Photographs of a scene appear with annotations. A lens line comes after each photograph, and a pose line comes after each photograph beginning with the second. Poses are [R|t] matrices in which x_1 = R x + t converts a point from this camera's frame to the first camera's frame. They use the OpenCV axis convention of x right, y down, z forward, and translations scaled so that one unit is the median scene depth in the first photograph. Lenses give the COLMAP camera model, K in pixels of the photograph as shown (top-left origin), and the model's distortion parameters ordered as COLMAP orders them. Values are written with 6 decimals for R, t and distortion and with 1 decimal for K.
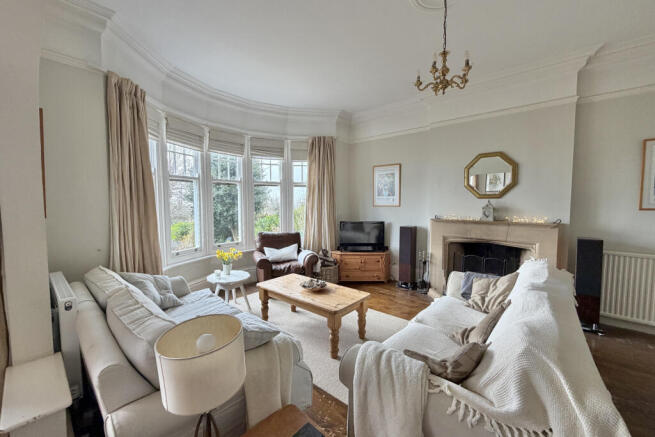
lens RADIAL K [[258.7, 0, 317.5], [0, 258.7, 217.7], [0, 0, 1]] dist [-0.000165, -0.000059]
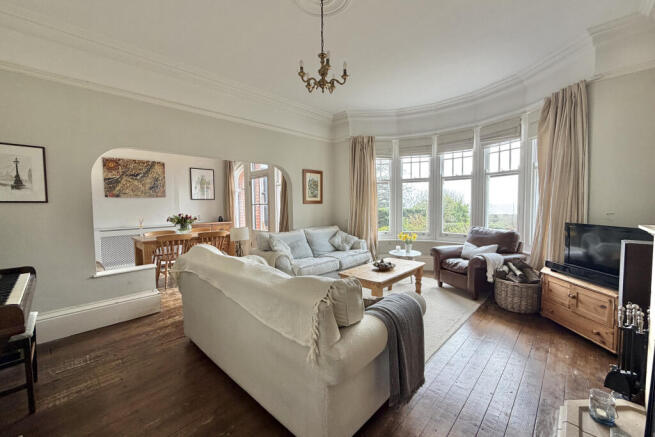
lens RADIAL K [[258.7, 0, 317.5], [0, 258.7, 217.7], [0, 0, 1]] dist [-0.000165, -0.000059]
pose [[-0.046507, 0.058876, -0.997181, 0.838045], [-0.043806, 0.997181, 0.060919, -0.011649], [0.997957, 0.046515, -0.043797, 0.509828]]
